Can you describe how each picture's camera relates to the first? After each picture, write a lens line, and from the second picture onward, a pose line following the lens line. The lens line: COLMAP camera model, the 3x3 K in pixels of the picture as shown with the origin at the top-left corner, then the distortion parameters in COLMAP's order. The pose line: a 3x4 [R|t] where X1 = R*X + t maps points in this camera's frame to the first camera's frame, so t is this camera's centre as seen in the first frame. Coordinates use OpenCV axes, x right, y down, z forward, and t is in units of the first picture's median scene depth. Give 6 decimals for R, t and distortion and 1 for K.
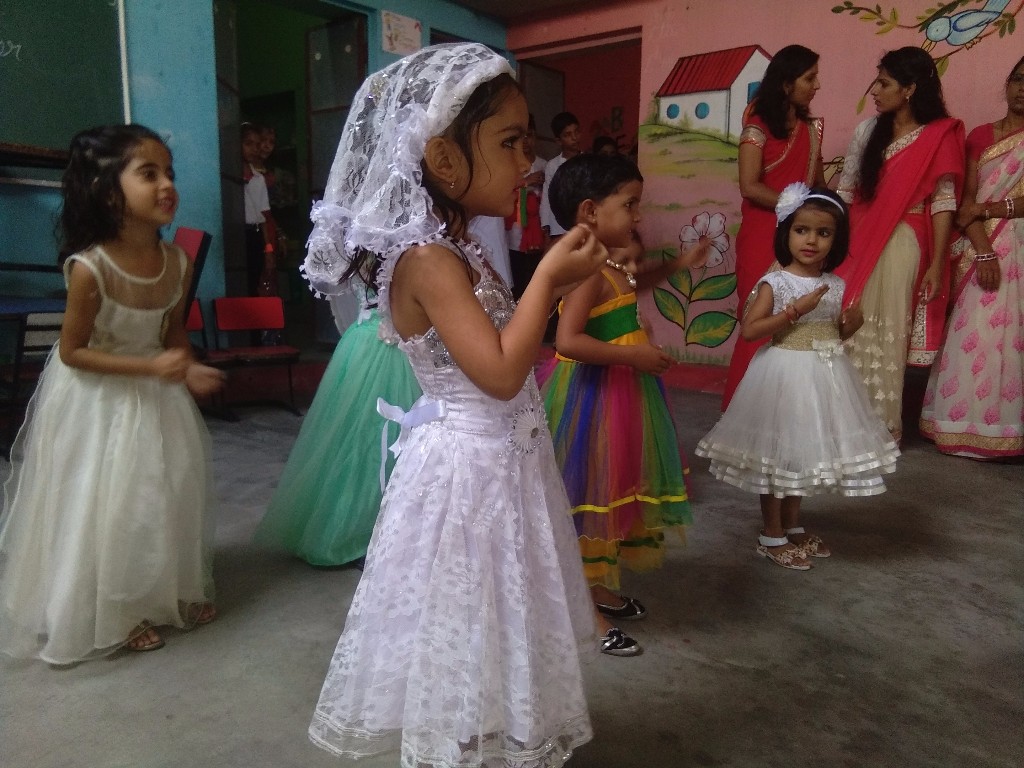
lens RADIAL K [[832.0, 0, 505.3], [0, 832.0, 387.3], [0, 0, 1]] dist [0.058579, -0.056365]
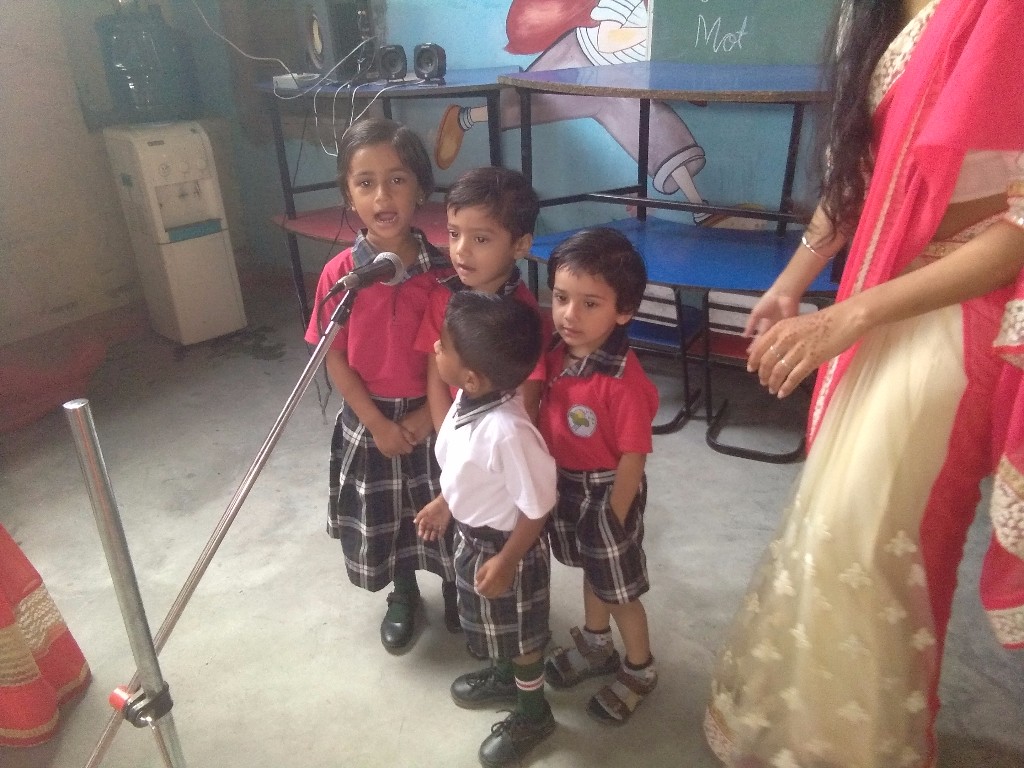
lens RADIAL K [[822.3, 0, 511.6], [0, 822.3, 387.5], [0, 0, 1]] dist [0.033335, 0.000156]
pose [[0.150303, 0.380921, -0.912309, 0.129202], [-0.119802, 0.923010, 0.365651, -0.161496], [0.981354, 0.054338, 0.184367, 0.367143]]
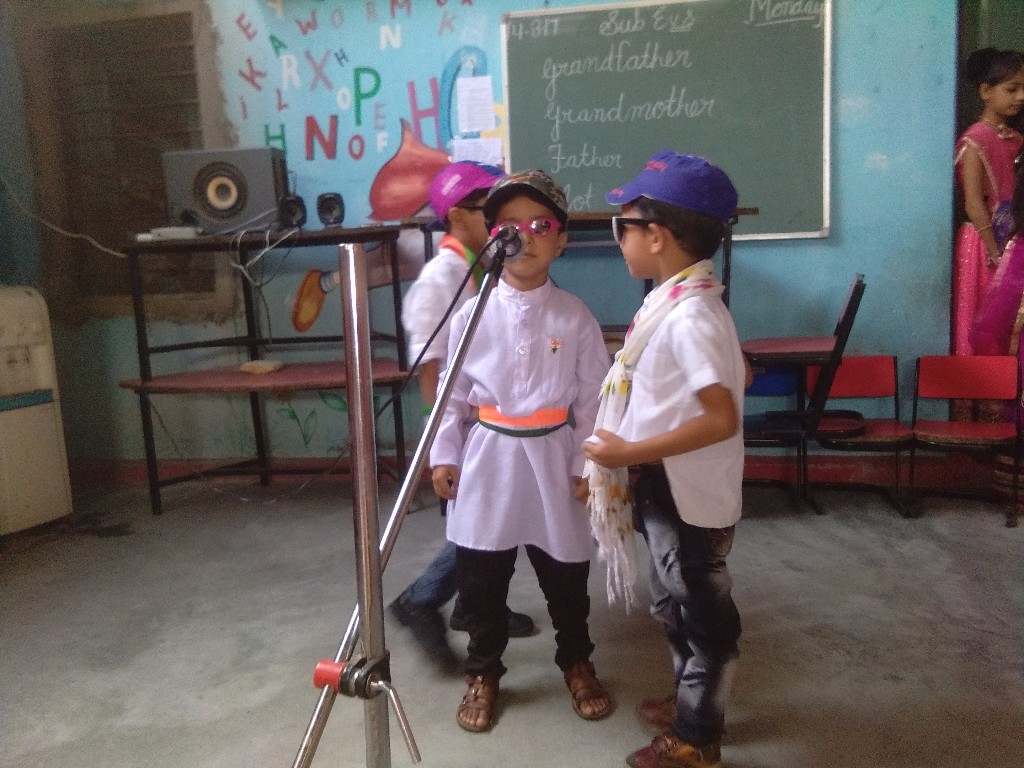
lens RADIAL K [[832.0, 0, 512.1], [0, 832.0, 389.6], [0, 0, 1]] dist [0.058579, -0.056365]
pose [[0.493968, 0.069275, -0.866716, 0.122085], [-0.088750, 0.995632, 0.028998, -0.051884], [0.864939, 0.062596, 0.497958, 0.224627]]
